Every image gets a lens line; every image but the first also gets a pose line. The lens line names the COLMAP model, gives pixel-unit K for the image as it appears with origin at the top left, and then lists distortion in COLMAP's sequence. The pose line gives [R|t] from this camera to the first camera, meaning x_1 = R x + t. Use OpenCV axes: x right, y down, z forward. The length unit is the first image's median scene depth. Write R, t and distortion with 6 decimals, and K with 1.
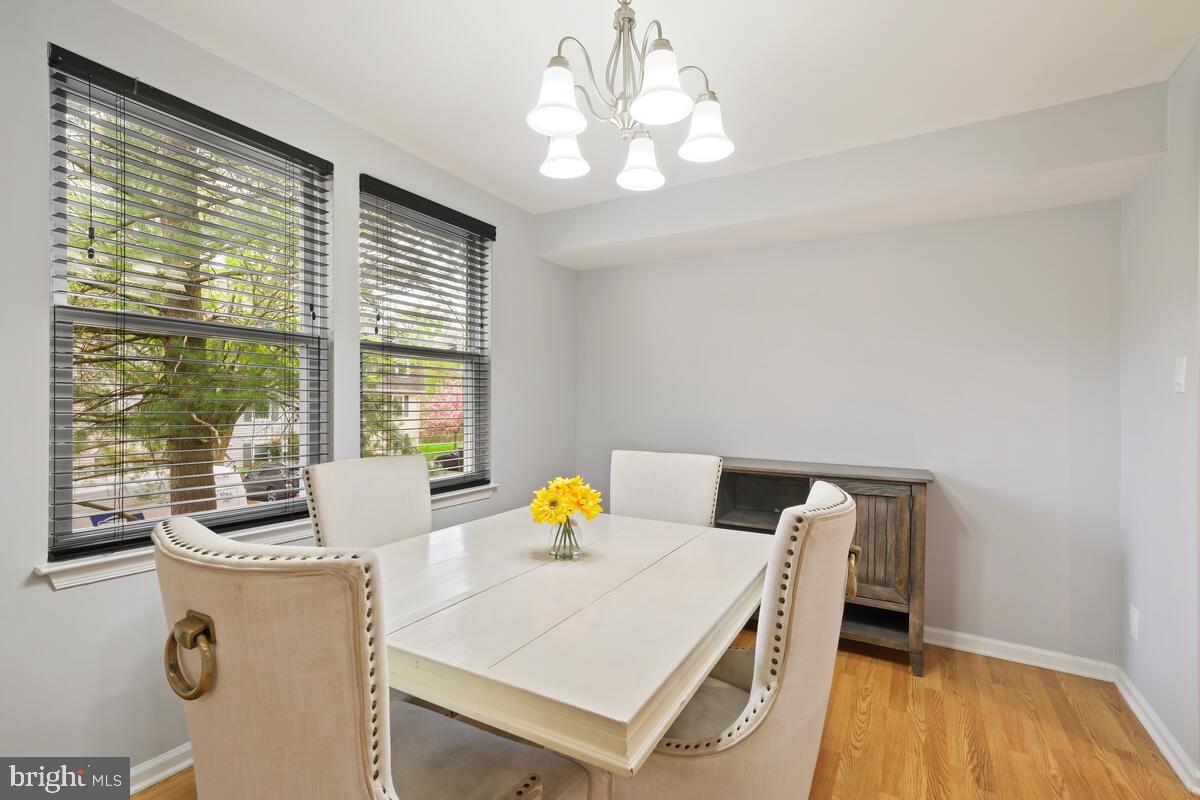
lens RADIAL K [[540.1, 0, 599.0], [0, 540.1, 390.8], [0, 0, 1]] dist [0.012273, -0.000182]
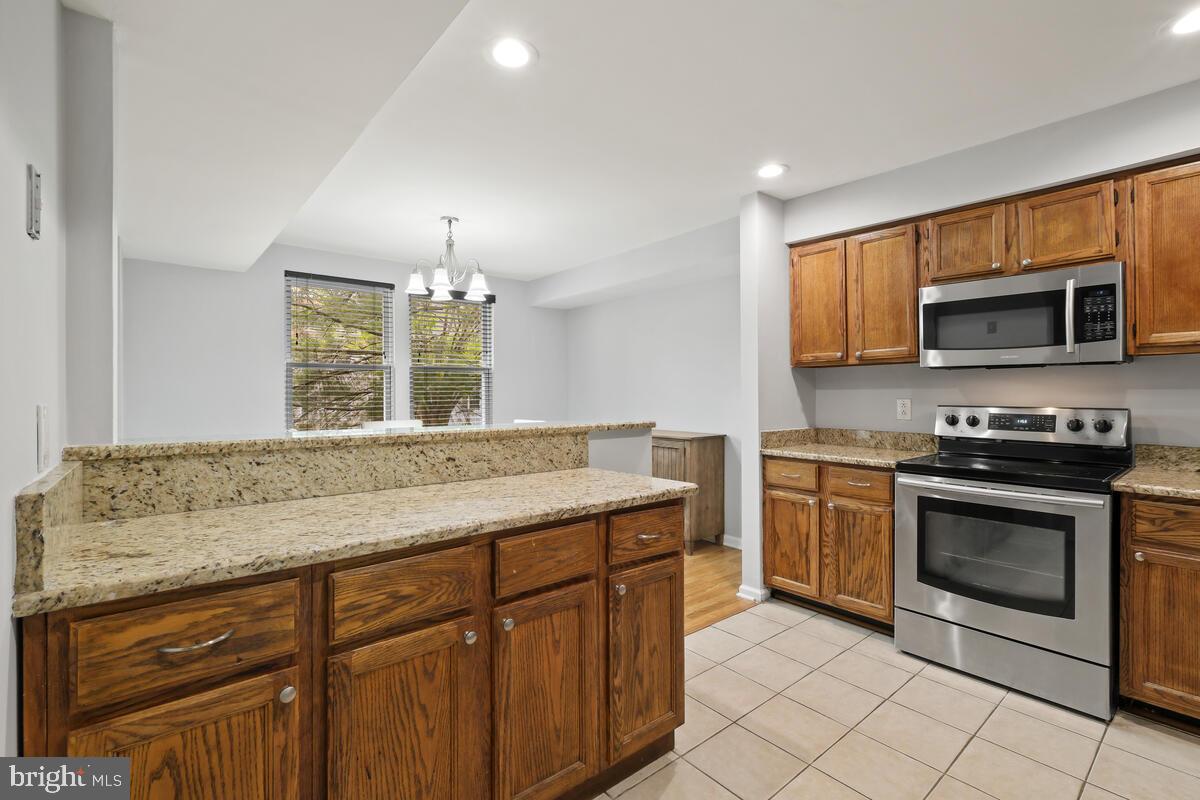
lens RADIAL K [[540.1, 0, 599.0], [0, 540.1, 390.8], [0, 0, 1]] dist [0.012273, -0.000182]
pose [[0.935478, -0.015285, -0.353055, 0.759855], [0.015655, 0.999876, -0.001809, 0.014933], [0.353038, -0.003835, 0.935601, -0.533159]]
